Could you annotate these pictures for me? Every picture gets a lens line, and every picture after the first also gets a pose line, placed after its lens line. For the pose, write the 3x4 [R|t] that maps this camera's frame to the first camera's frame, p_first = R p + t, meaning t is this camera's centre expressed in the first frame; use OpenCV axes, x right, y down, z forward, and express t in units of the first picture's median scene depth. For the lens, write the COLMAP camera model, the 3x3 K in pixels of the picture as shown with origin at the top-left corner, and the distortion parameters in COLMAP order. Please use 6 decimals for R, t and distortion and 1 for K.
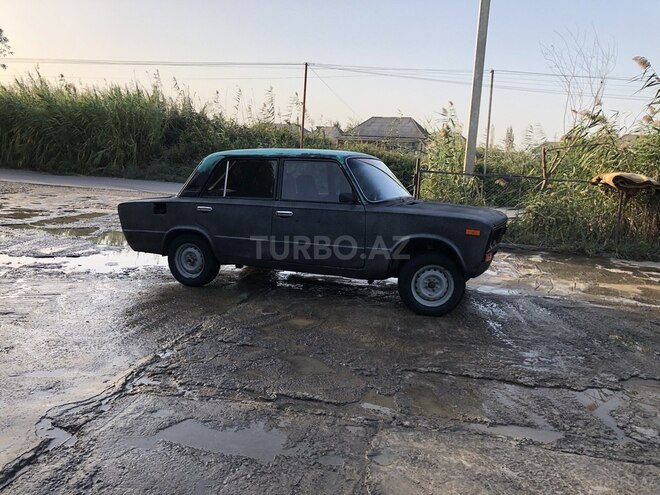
lens RADIAL K [[577.3, 0, 357.2], [0, 577.3, 220.2], [0, 0, 1]] dist [0.010974, -0.026031]
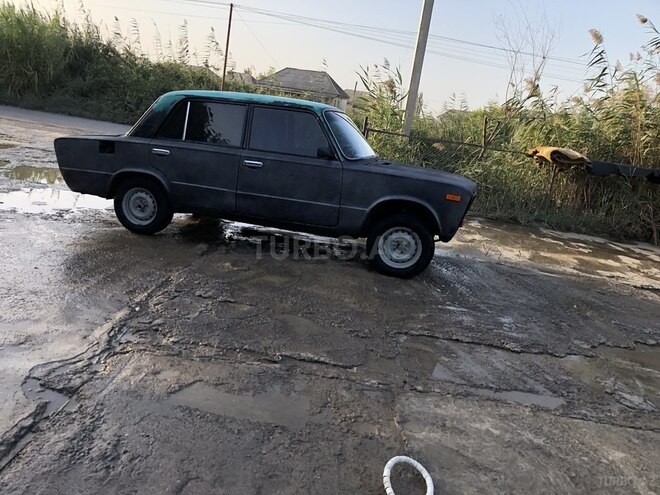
lens RADIAL K [[577.3, 0, 352.3], [0, 577.3, 211.4], [0, 0, 1]] dist [0.010974, -0.026031]
pose [[0.984418, 0.061781, 0.164635, -0.135569], [-0.071985, 0.995790, 0.056748, 0.001374], [-0.160436, -0.067715, 0.984721, 0.041902]]
